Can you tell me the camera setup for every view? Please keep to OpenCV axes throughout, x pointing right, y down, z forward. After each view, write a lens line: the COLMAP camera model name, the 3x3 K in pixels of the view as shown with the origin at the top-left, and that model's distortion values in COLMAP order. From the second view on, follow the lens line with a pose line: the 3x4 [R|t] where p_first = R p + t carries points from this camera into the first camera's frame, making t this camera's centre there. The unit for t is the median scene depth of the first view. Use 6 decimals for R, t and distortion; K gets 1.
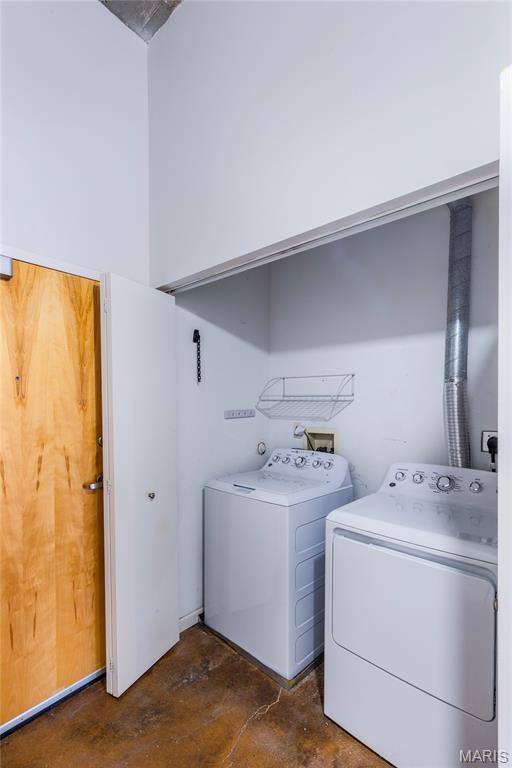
lens RADIAL K [[345.6, 0, 256.5], [0, 345.6, 411.1], [0, 0, 1]] dist [0.004744, -0.000080]
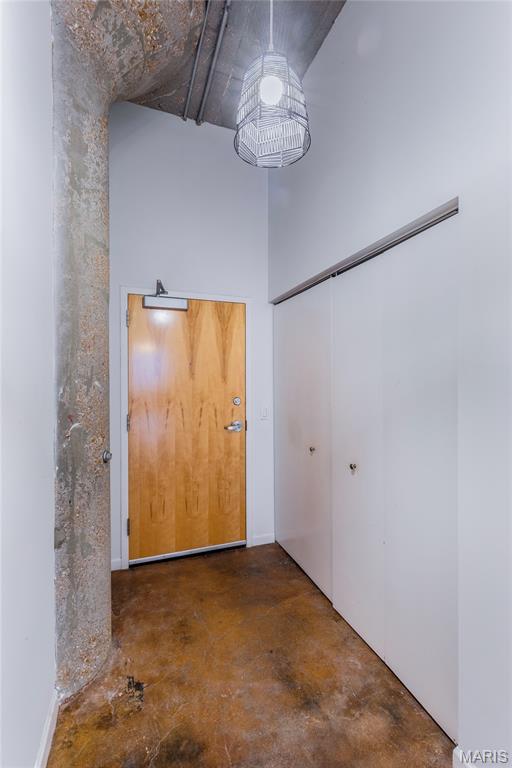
lens RADIAL K [[345.6, 0, 261.9], [0, 345.6, 384.2], [0, 0, 1]] dist [0.004744, -0.000080]
pose [[0.877880, 0.005904, -0.478844, 0.485498], [-0.008480, 0.999959, -0.003217, 0.013838], [0.478805, 0.006885, 0.877894, -0.393017]]
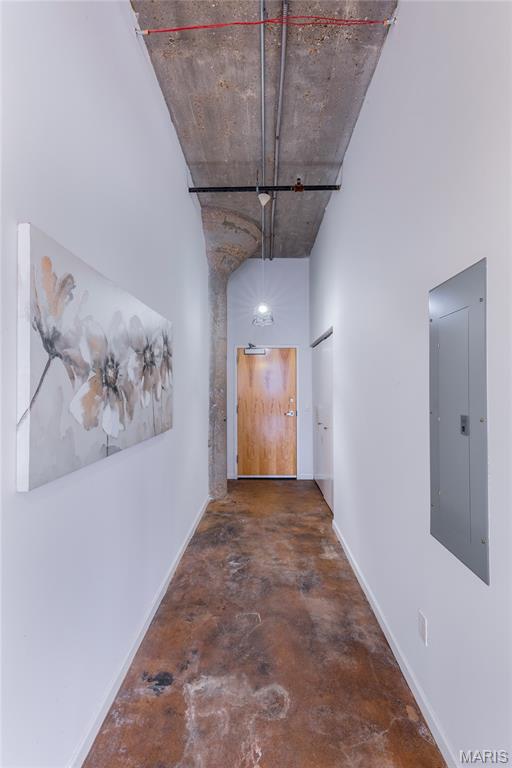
lens RADIAL K [[345.6, 0, 255.0], [0, 345.6, 385.5], [0, 0, 1]] dist [0.004744, -0.000080]
pose [[0.632429, -0.010054, -0.774553, 1.908224], [-0.011385, 0.999687, -0.022272, 0.031762], [0.774535, 0.022903, 0.632117, -1.291763]]
